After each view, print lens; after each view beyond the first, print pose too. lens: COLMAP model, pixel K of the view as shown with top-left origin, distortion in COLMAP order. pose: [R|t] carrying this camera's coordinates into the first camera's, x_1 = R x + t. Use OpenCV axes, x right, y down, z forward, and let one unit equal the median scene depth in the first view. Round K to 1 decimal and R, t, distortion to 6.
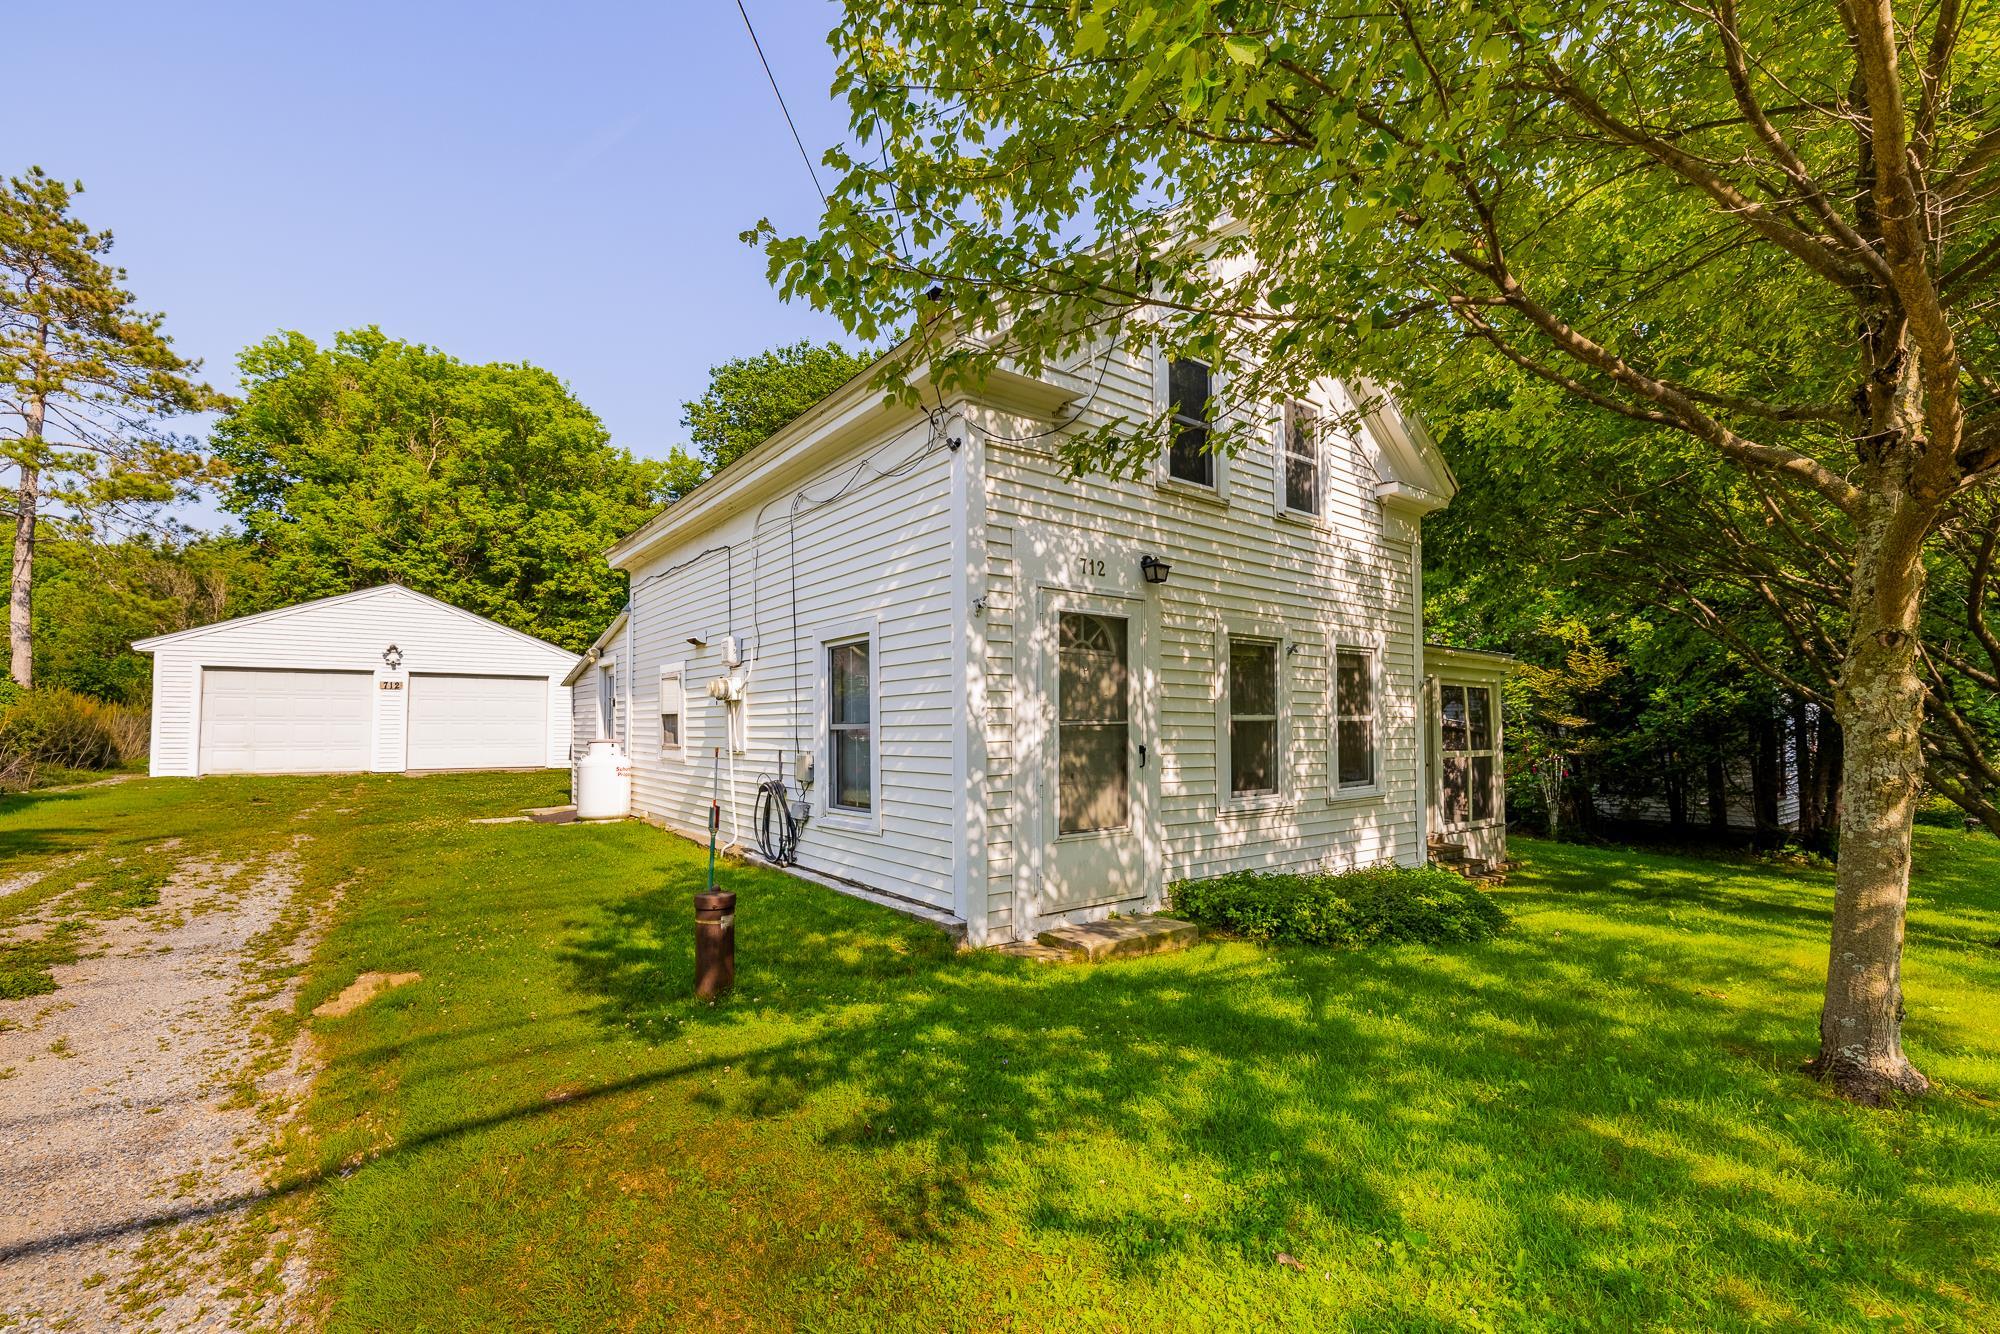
lens RADIAL K [[839.1, 0, 941.6], [0, 839.1, 677.6], [0, 0, 1]] dist [0.001929, 0.000501]
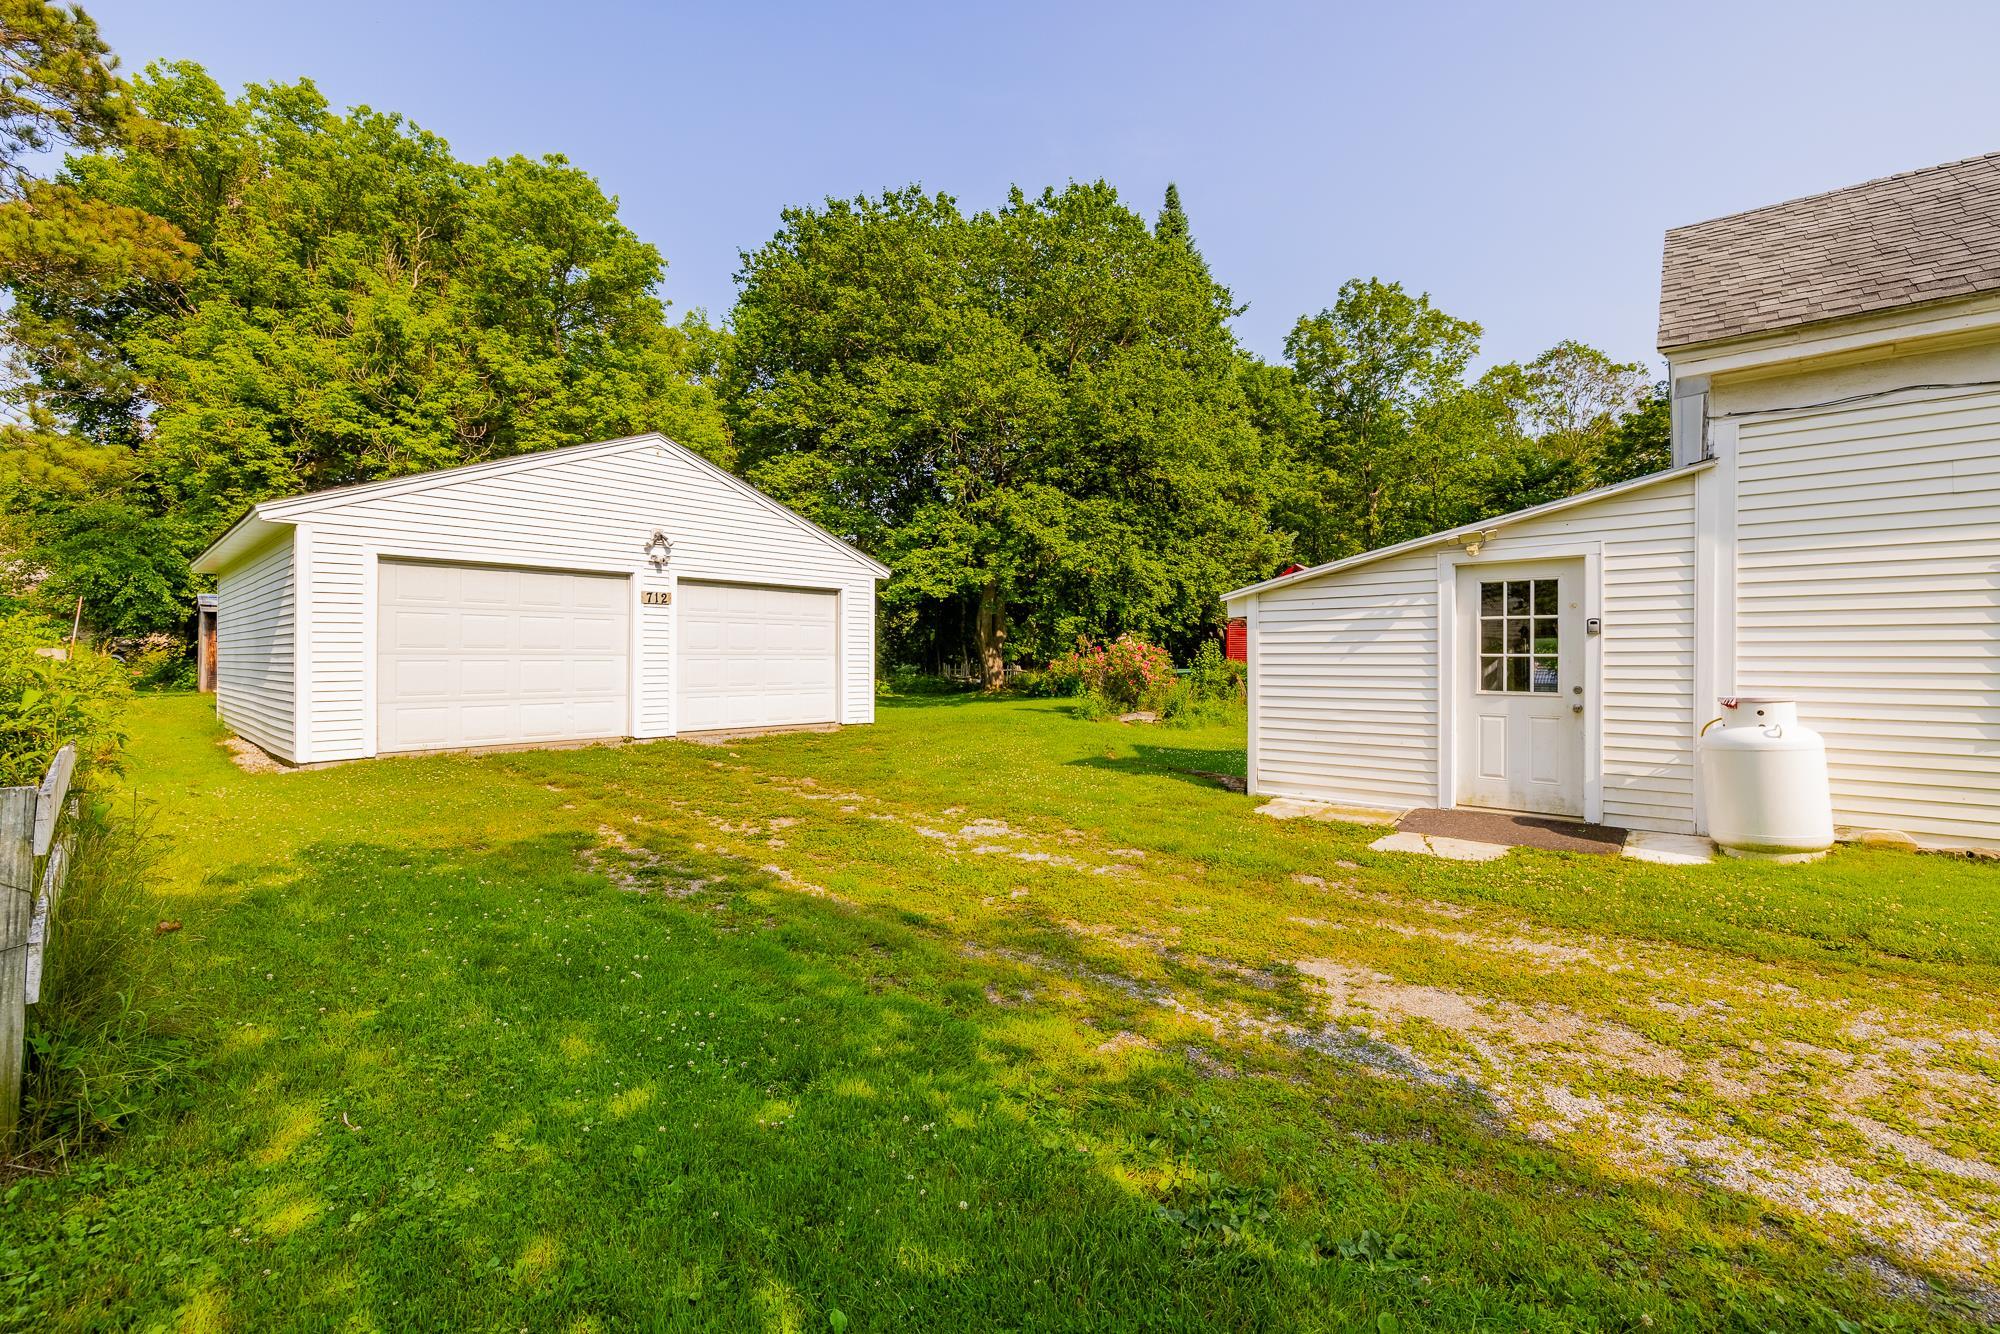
lens RADIAL K [[839.1, 0, 1003.3], [0, 839.1, 663.3], [0, 0, 1]] dist [0.001929, 0.000501]
pose [[0.976372, 0.001704, 0.216088, -0.279103], [-0.016374, 0.997677, 0.066119, 0.006402], [-0.215474, -0.068095, 0.974132, 0.175024]]
